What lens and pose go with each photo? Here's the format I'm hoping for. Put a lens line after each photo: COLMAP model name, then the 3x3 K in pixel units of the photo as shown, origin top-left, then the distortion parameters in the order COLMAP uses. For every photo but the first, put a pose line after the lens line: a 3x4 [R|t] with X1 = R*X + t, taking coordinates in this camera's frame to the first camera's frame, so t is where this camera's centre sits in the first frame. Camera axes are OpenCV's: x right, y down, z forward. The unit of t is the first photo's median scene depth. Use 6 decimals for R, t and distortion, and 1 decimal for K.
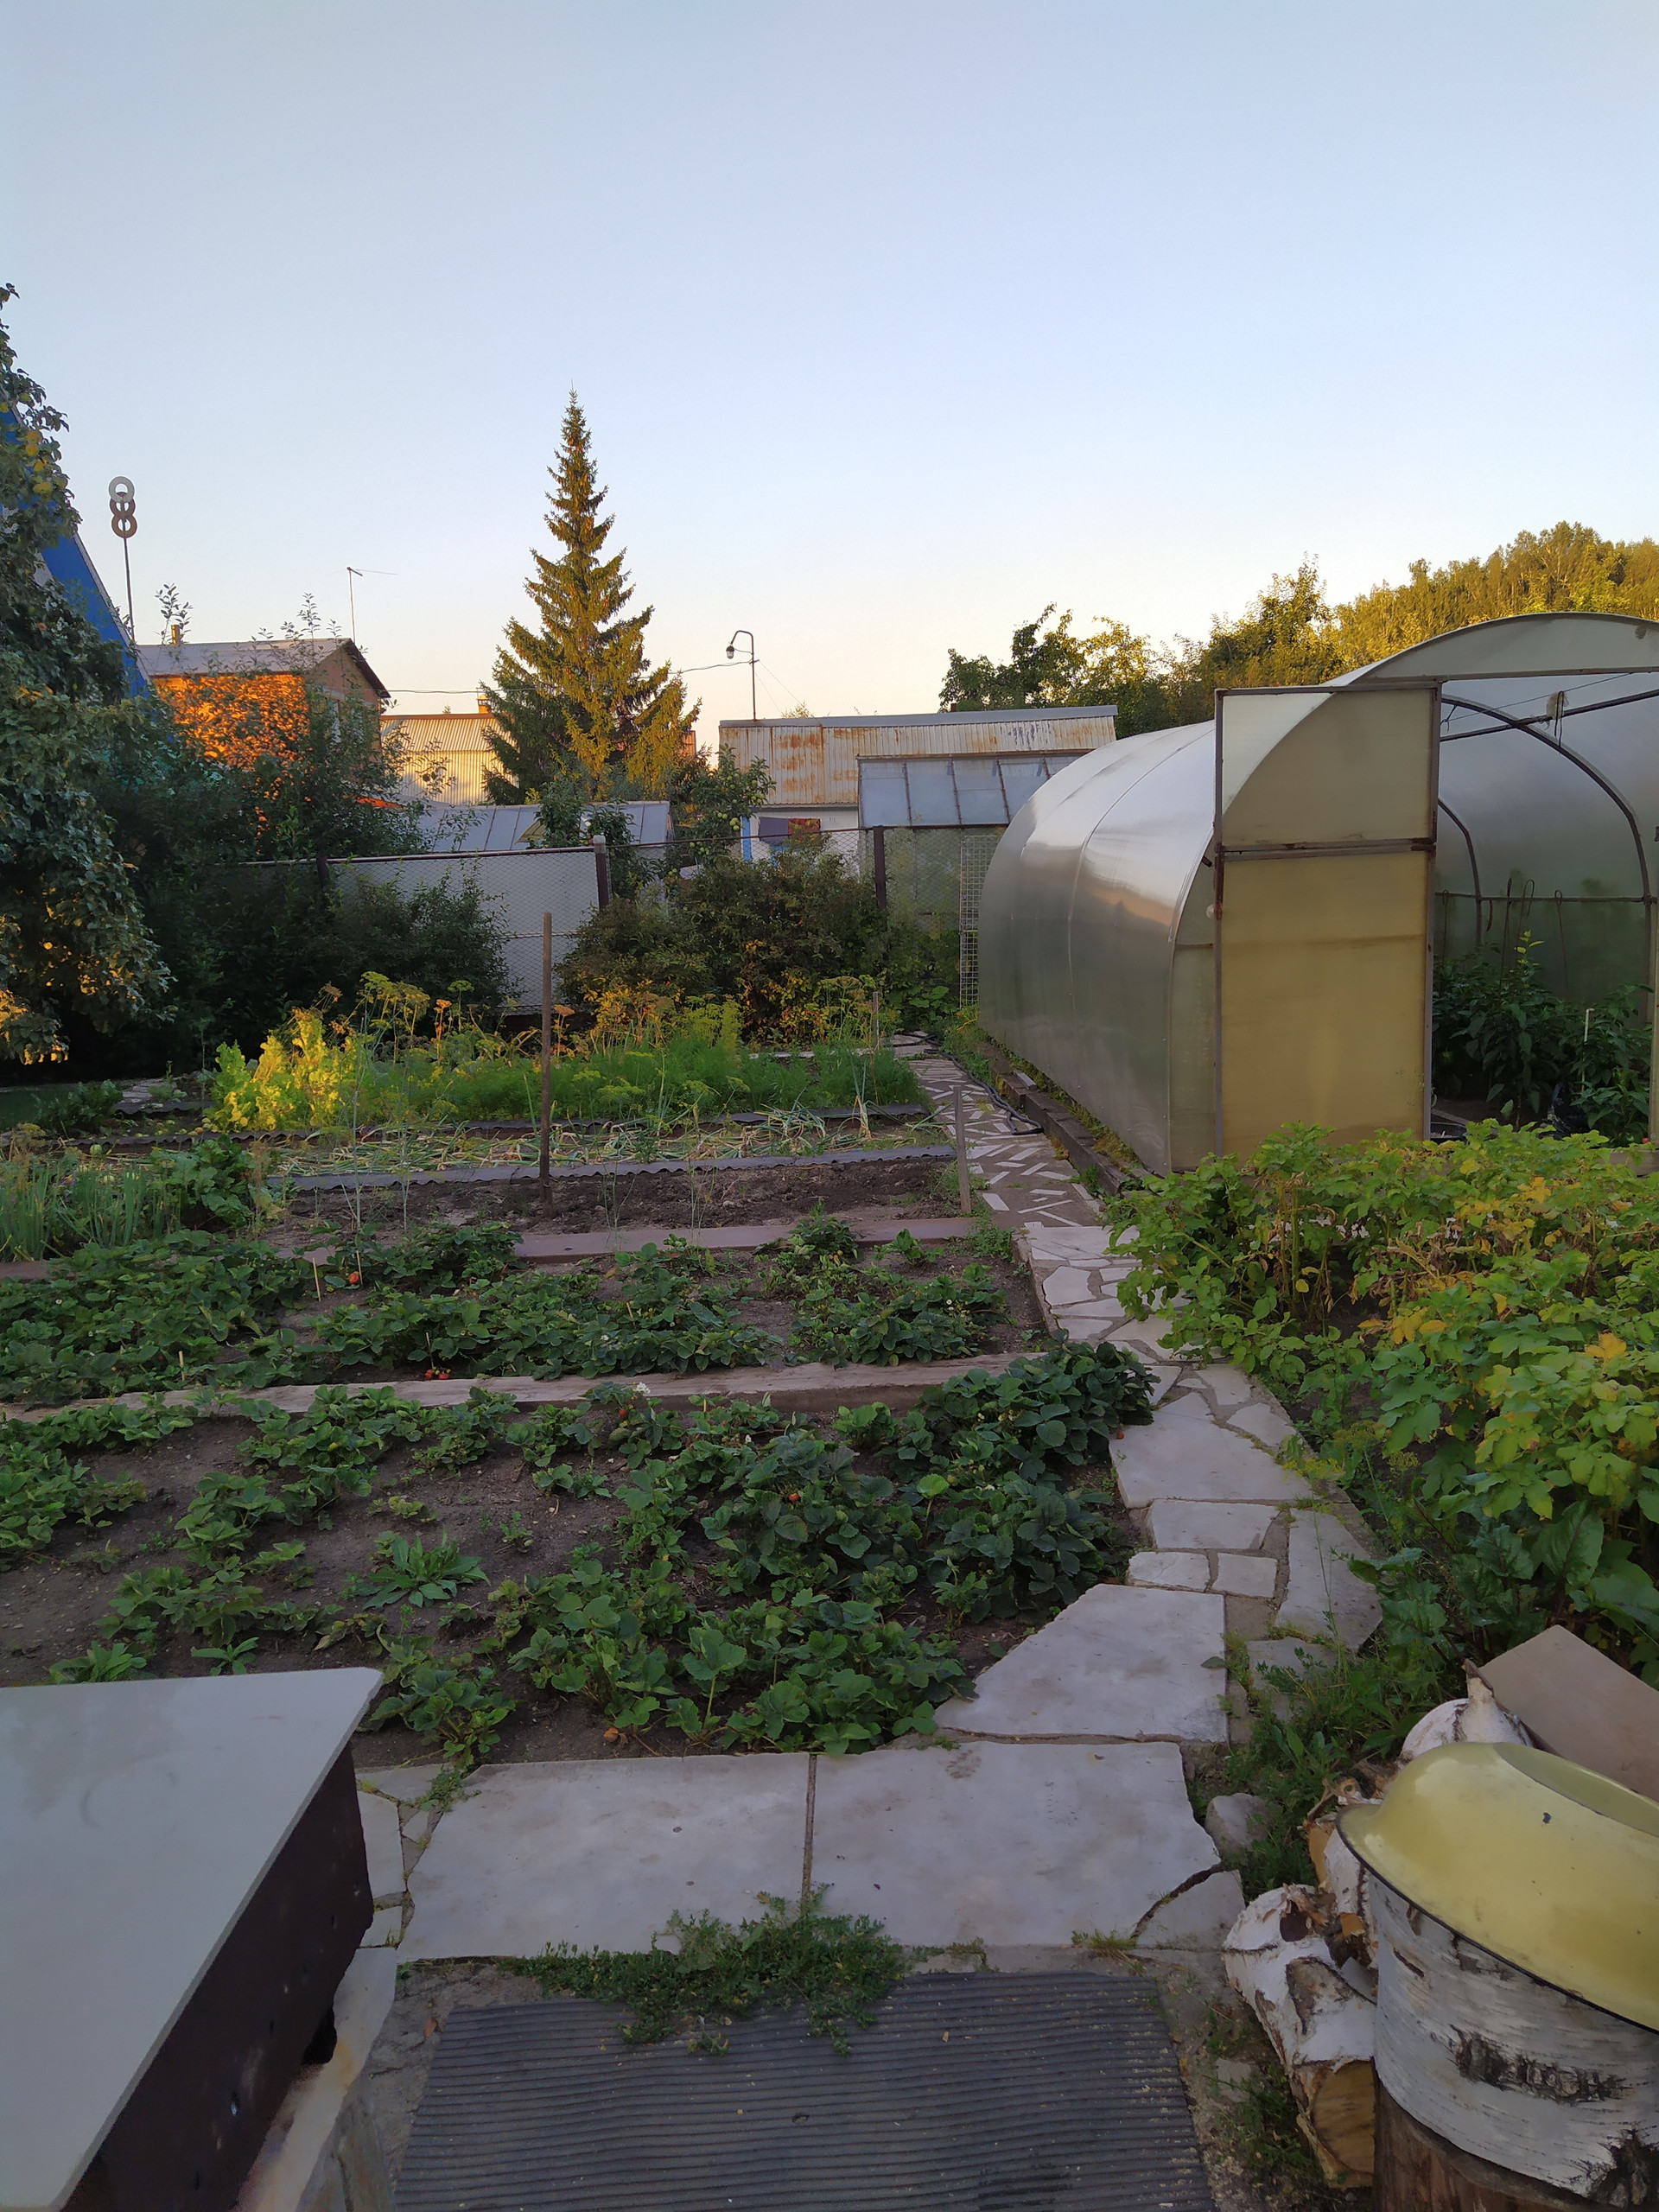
lens RADIAL K [[1662.6, 0, 823.2], [0, 1662.6, 1107.2], [0, 0, 1]] dist [0.117698, -0.167917]
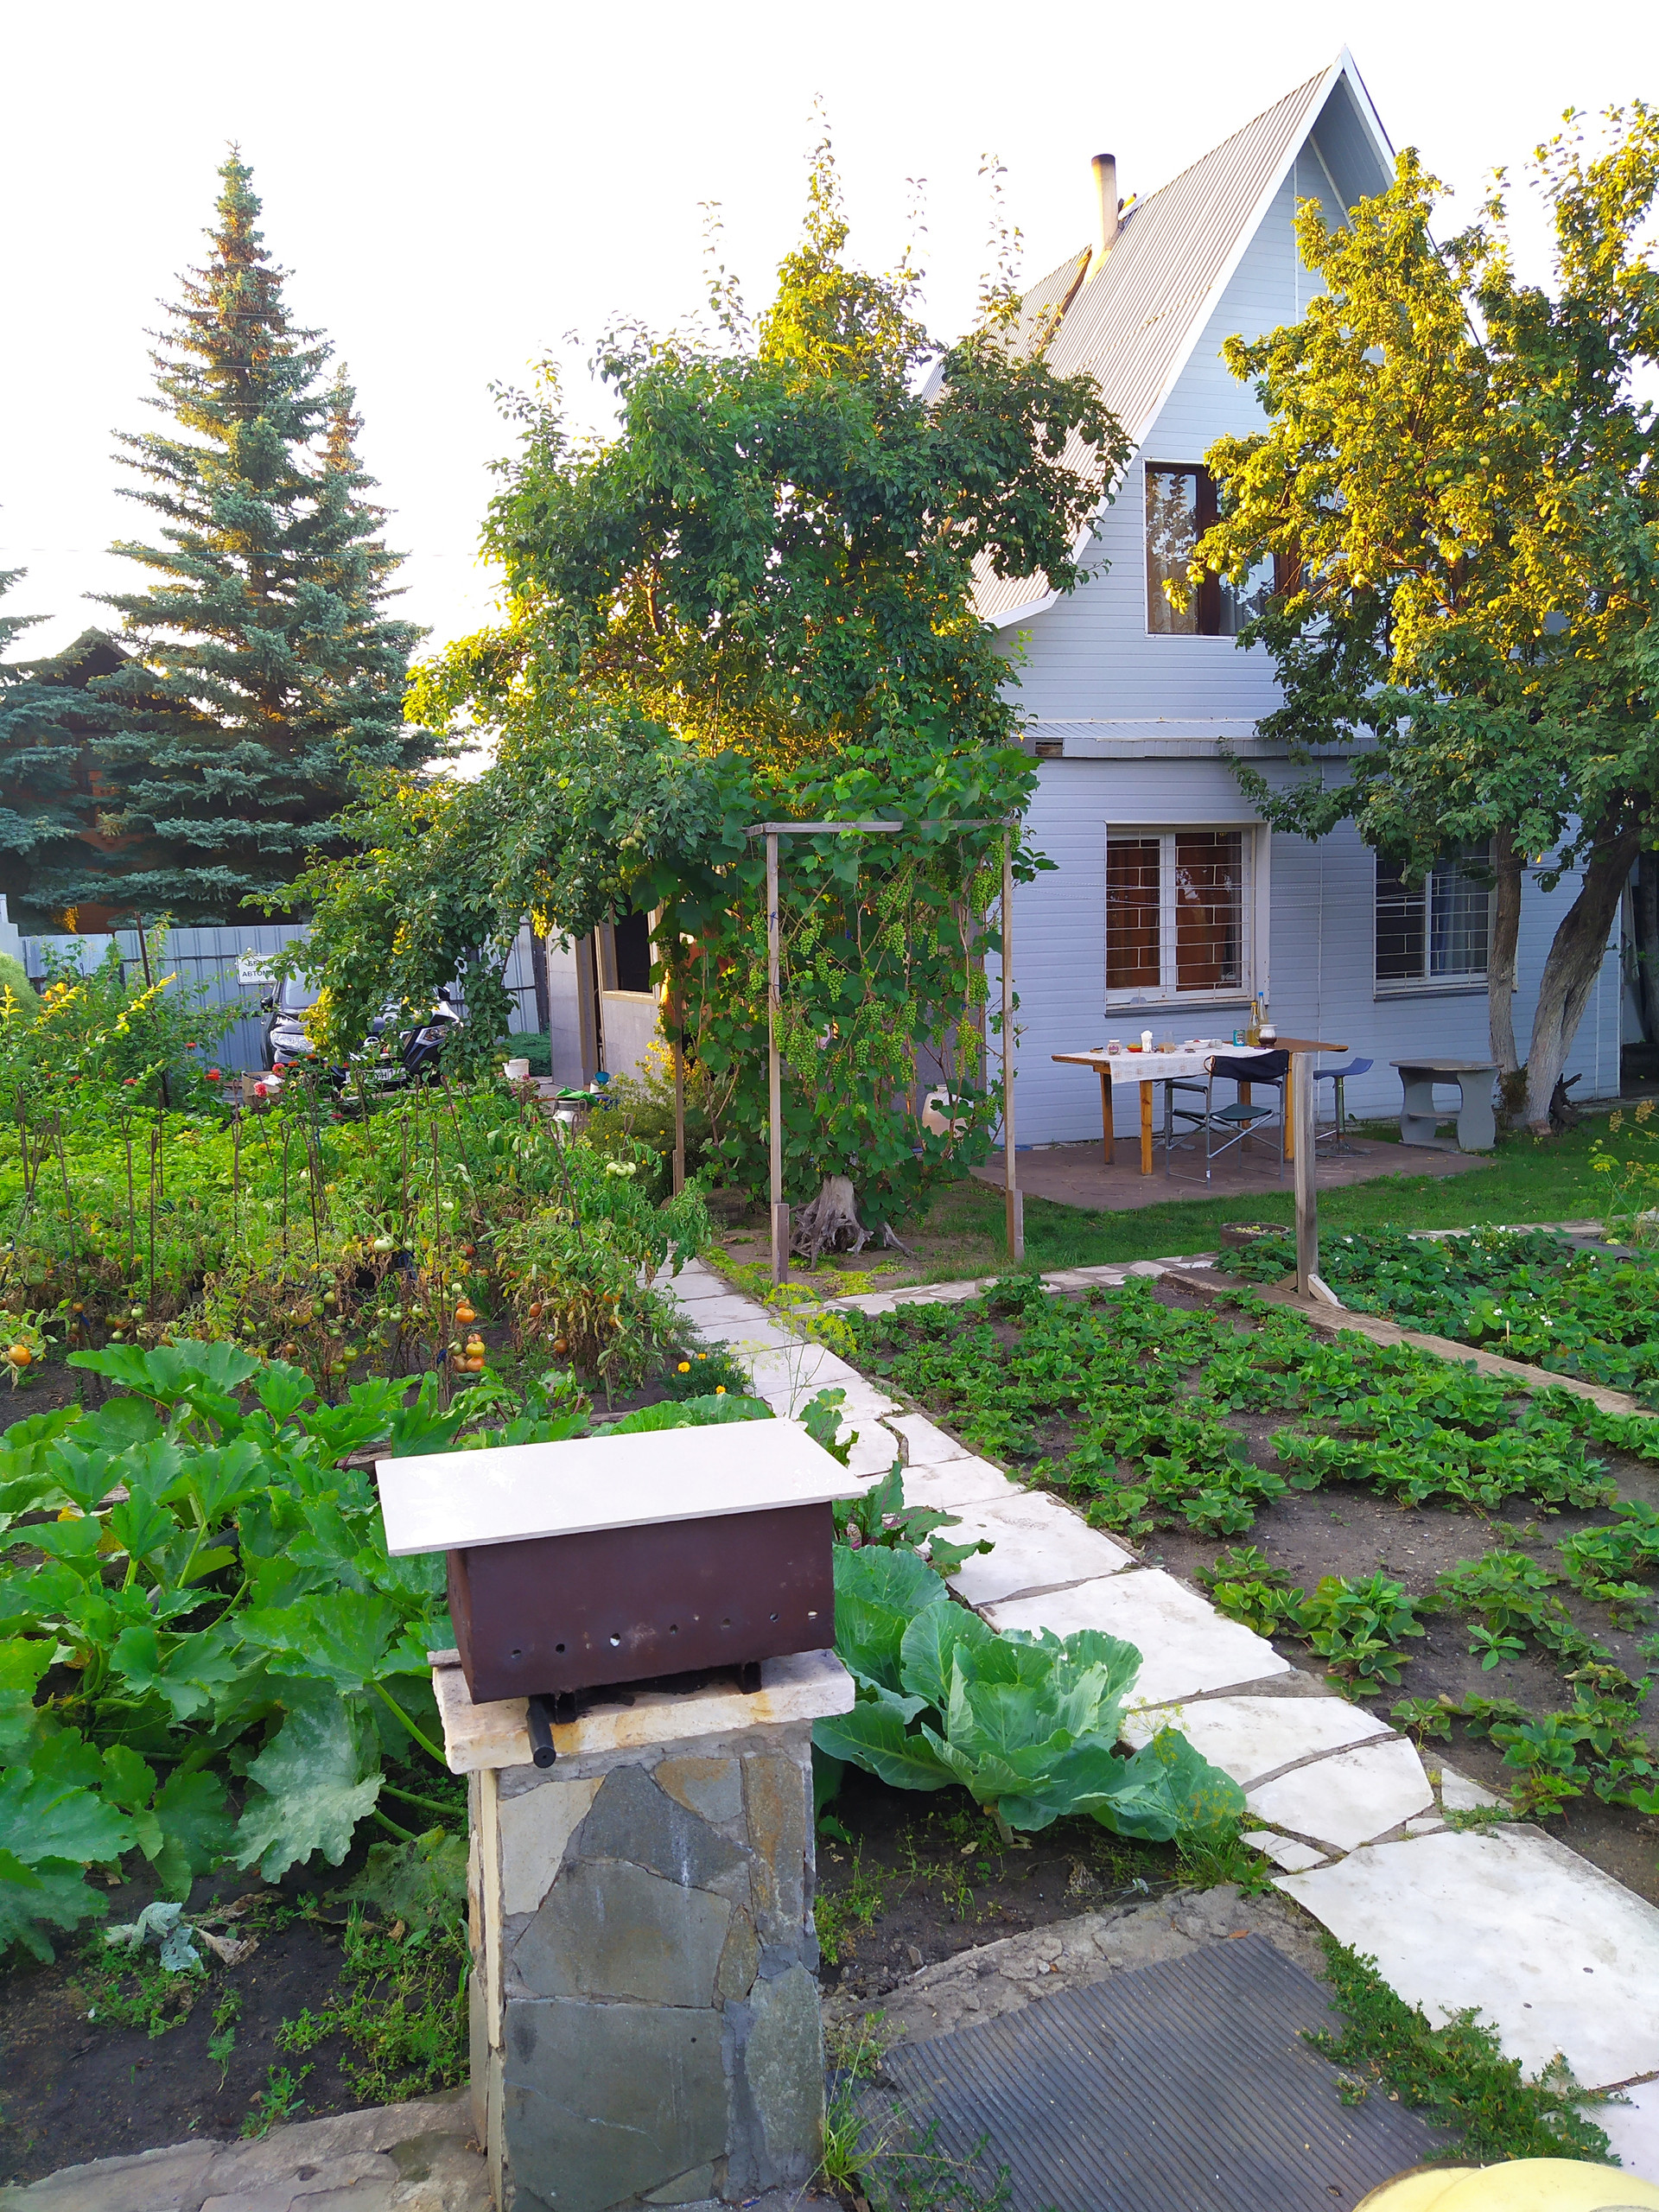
lens RADIAL K [[1662.6, 0, 823.2], [0, 1662.6, 1107.2], [0, 0, 1]] dist [0.117698, -0.167917]
pose [[0.345313, 0.131556, -0.929221, 0.192412], [-0.130468, 0.987241, 0.091286, -0.022875], [0.929375, 0.089711, 0.358070, 0.079849]]
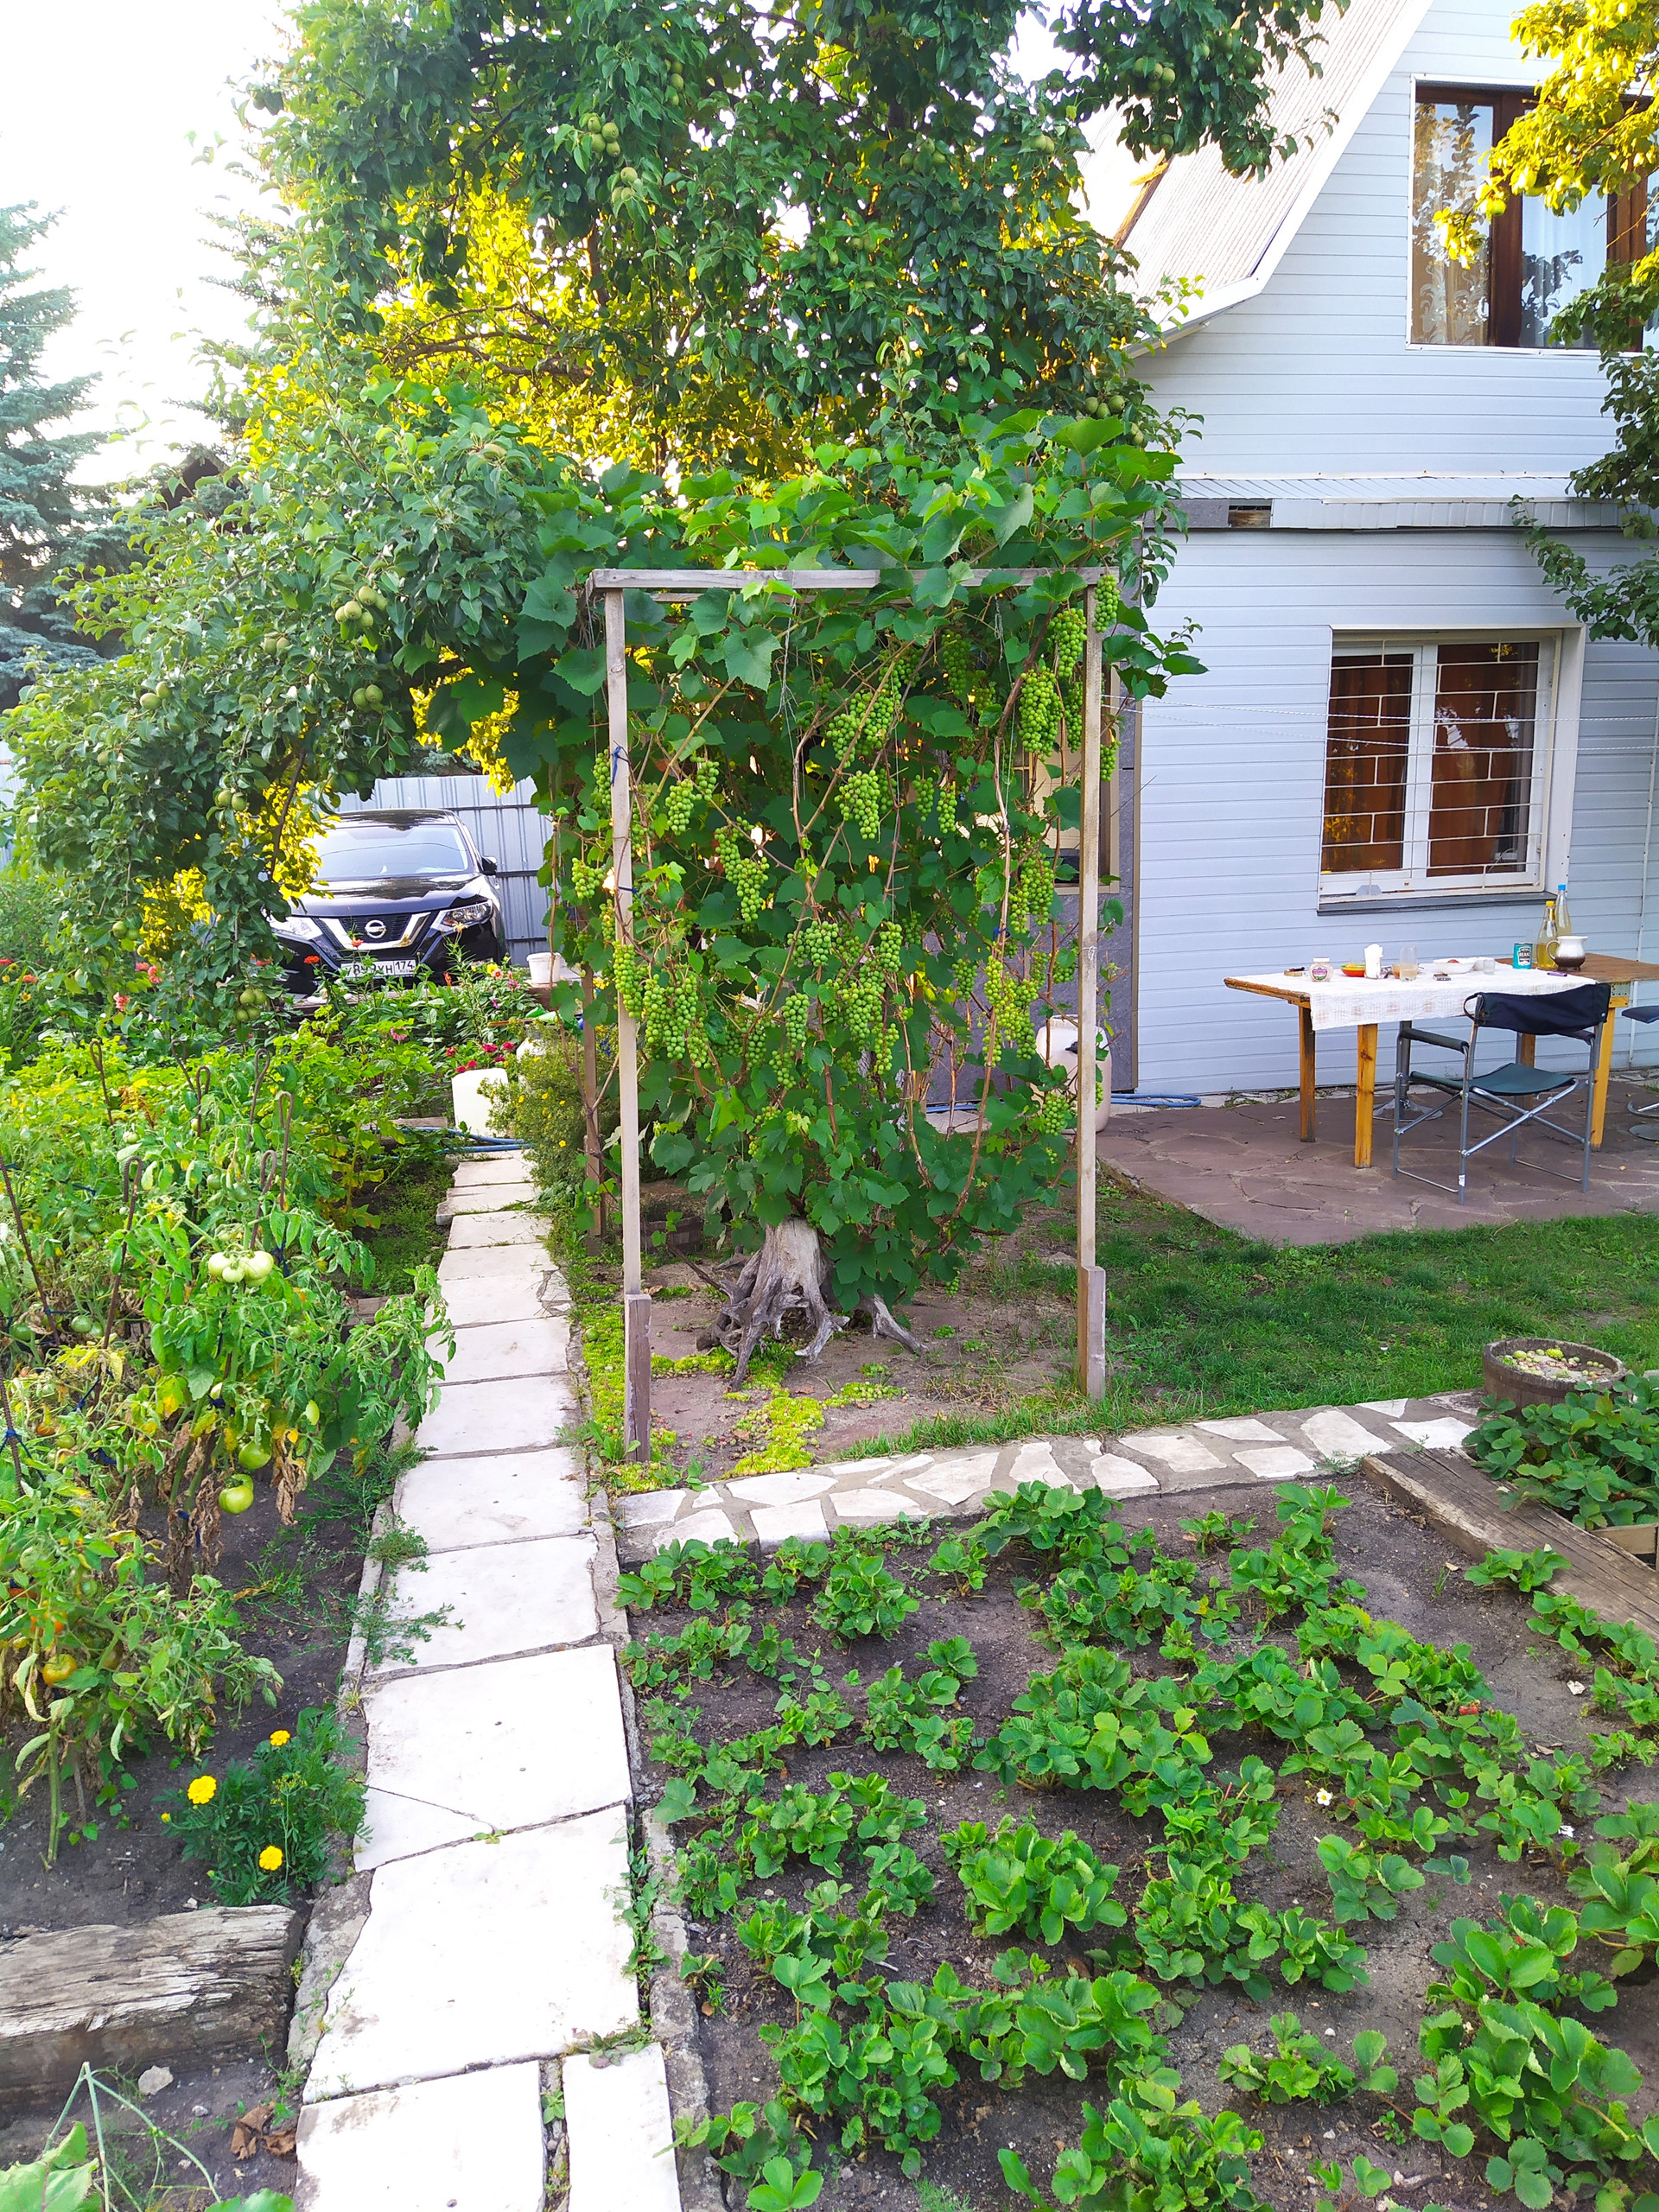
lens RADIAL K [[1651.6, 0, 809.8], [0, 1651.6, 1111.6], [0, 0, 1]] dist [0.108575, -0.148606]
pose [[0.206595, 0.219191, -0.953559, -0.190693], [-0.135439, 0.971608, 0.193996, -0.040004], [0.969007, 0.089070, 0.230416, 0.322660]]
